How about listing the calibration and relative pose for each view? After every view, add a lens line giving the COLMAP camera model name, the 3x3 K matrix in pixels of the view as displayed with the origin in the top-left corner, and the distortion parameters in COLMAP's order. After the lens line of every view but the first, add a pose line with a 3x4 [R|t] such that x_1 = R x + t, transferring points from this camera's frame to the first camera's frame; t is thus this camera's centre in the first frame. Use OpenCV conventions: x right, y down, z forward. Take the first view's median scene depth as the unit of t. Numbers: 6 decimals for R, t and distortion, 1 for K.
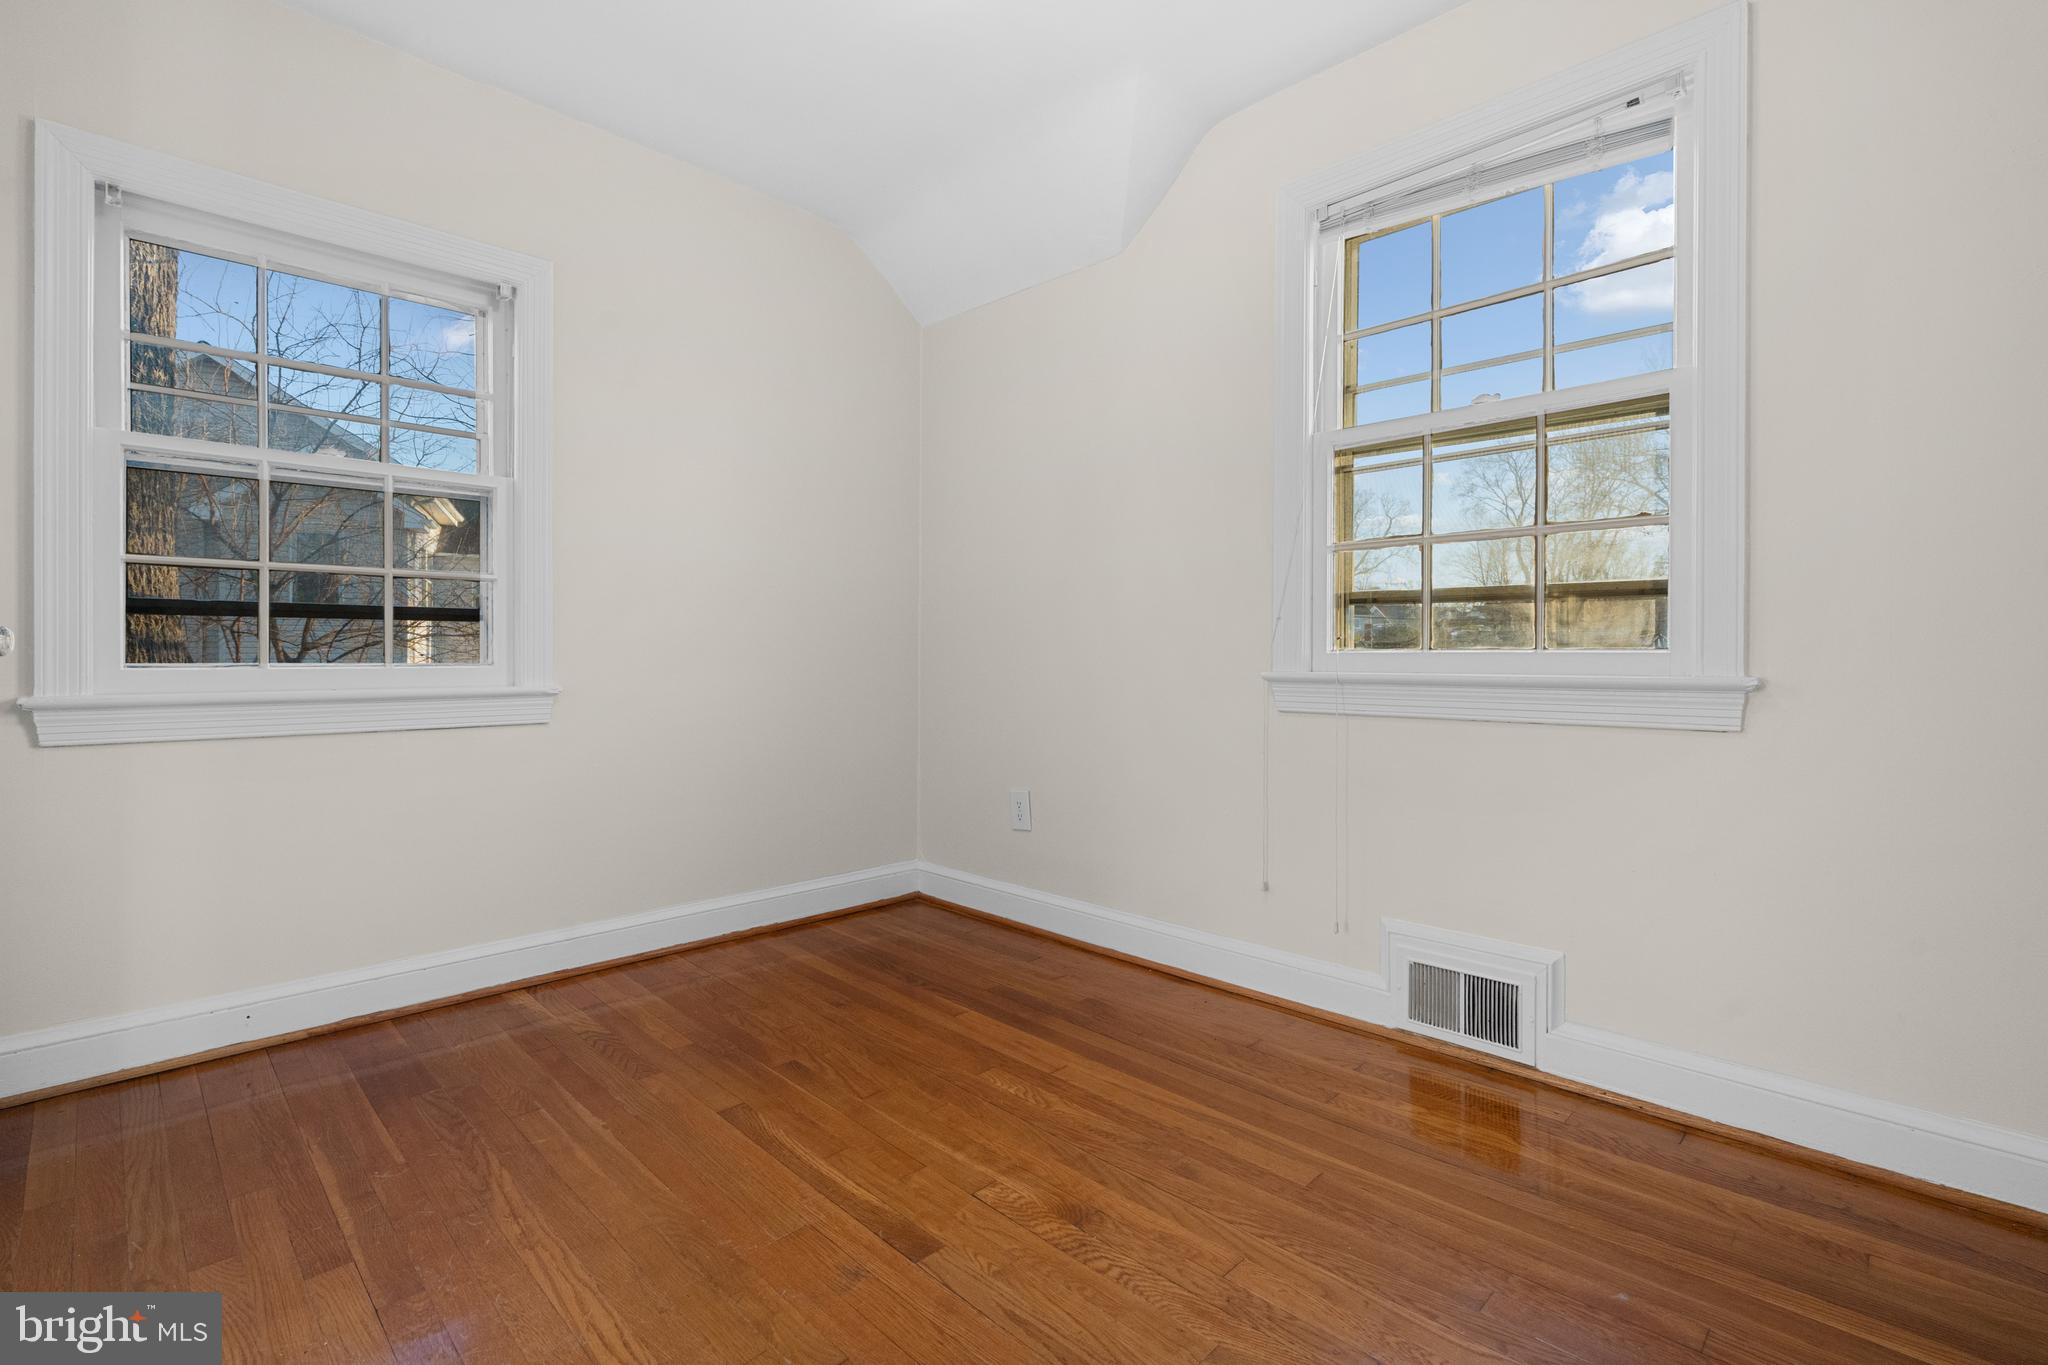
lens RADIAL K [[948.6, 0, 1020.5], [0, 948.6, 679.7], [0, 0, 1]] dist [-0.003198, 0.001799]
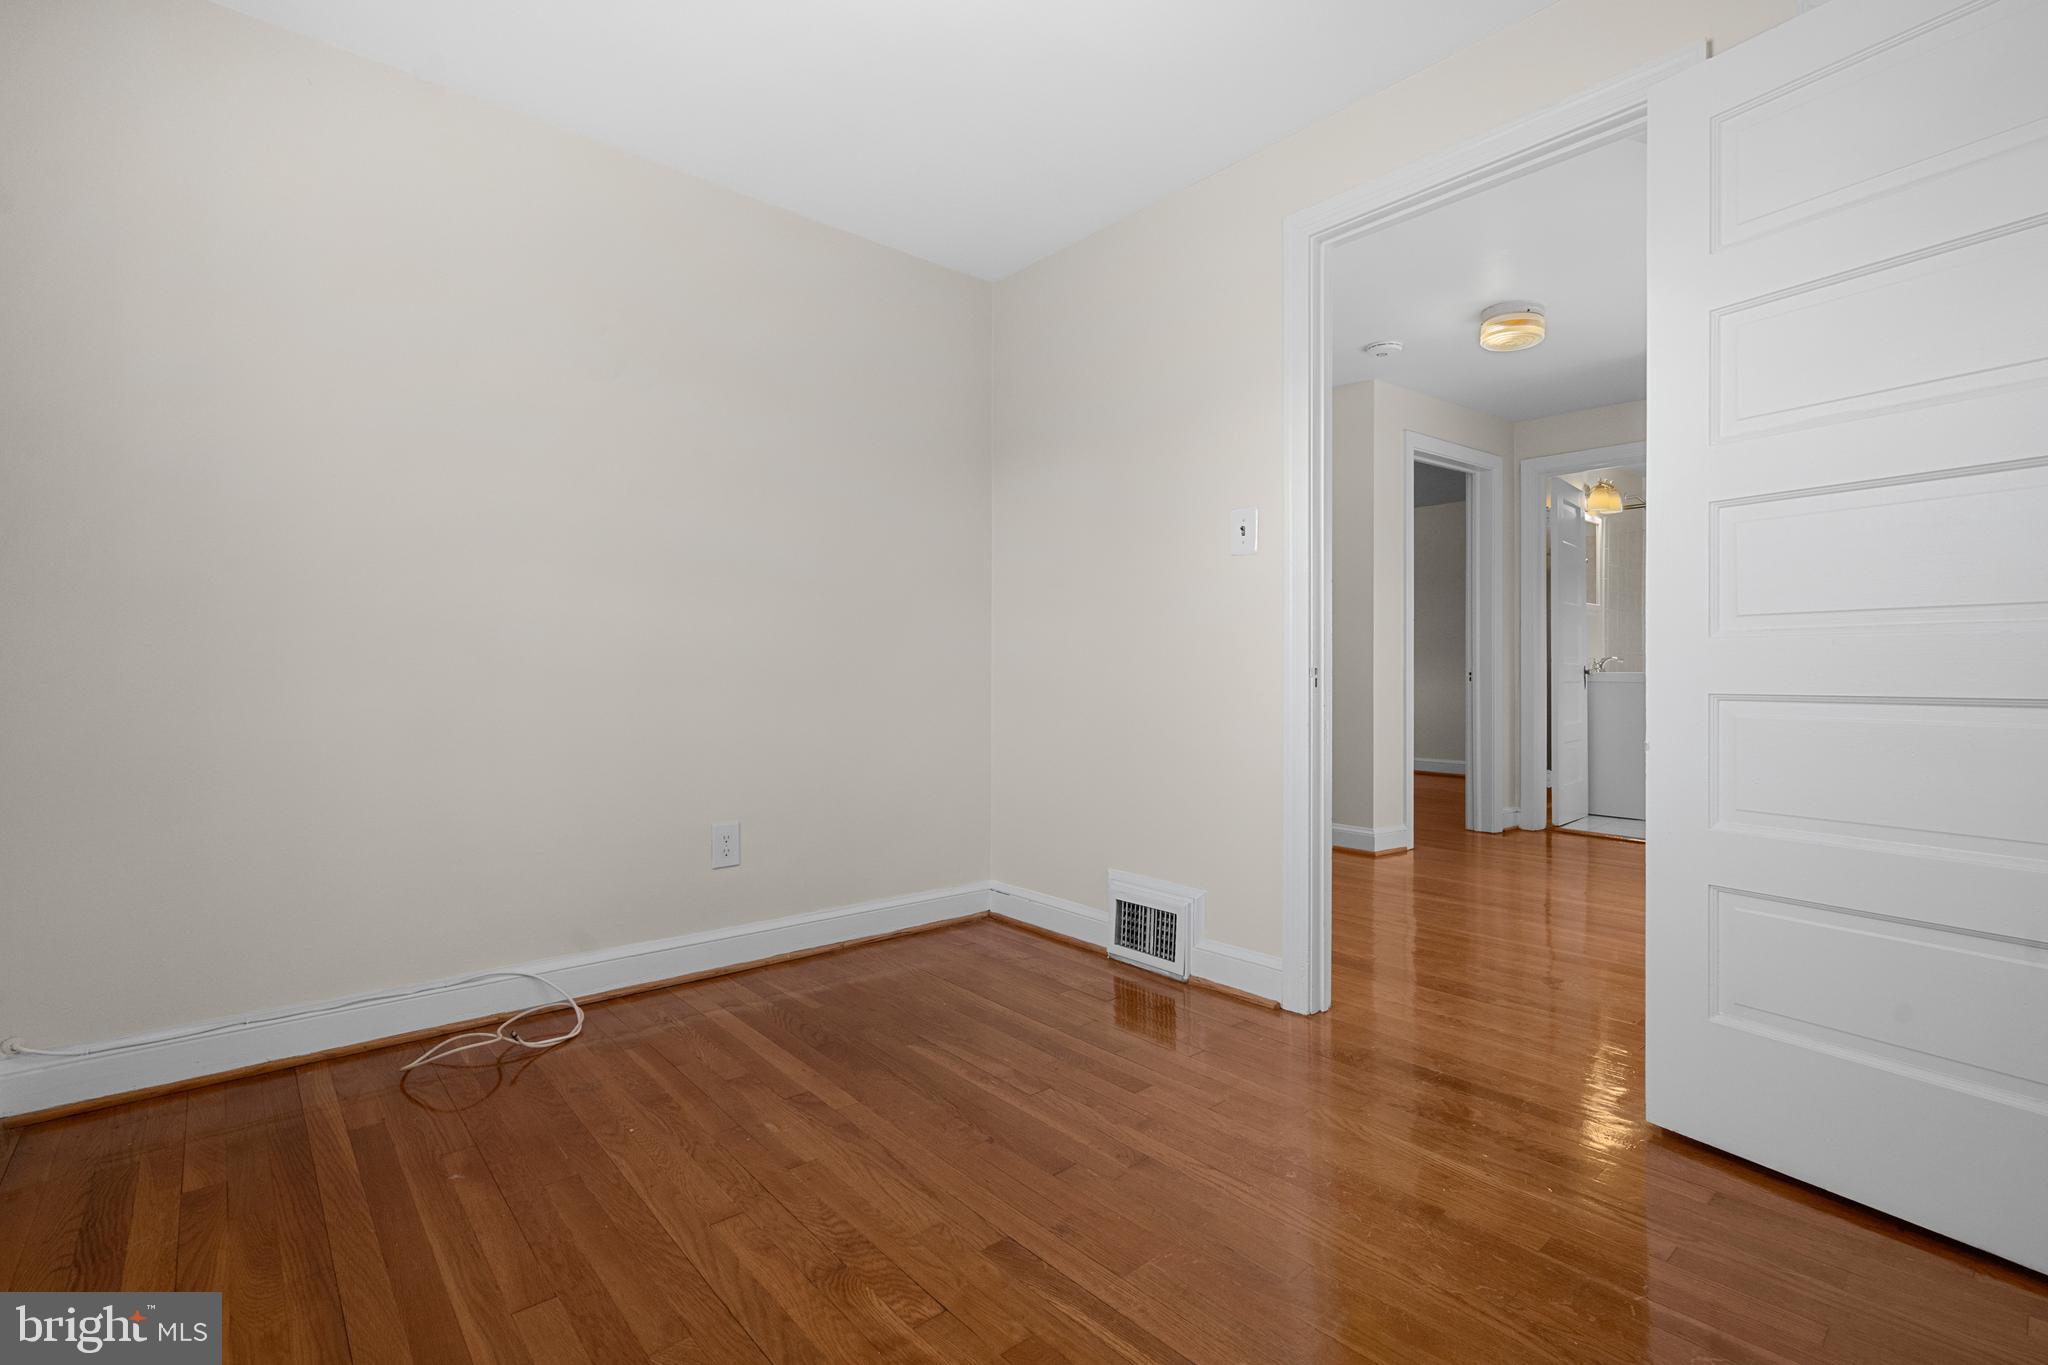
lens RADIAL K [[948.6, 0, 1019.3], [0, 948.6, 669.2], [0, 0, 1]] dist [-0.003198, 0.001799]
pose [[-0.997500, -0.004481, 0.070522, -0.185316], [-0.003549, 0.999905, 0.013339, -0.044835], [-0.070576, 0.013055, -0.997421, 1.955735]]
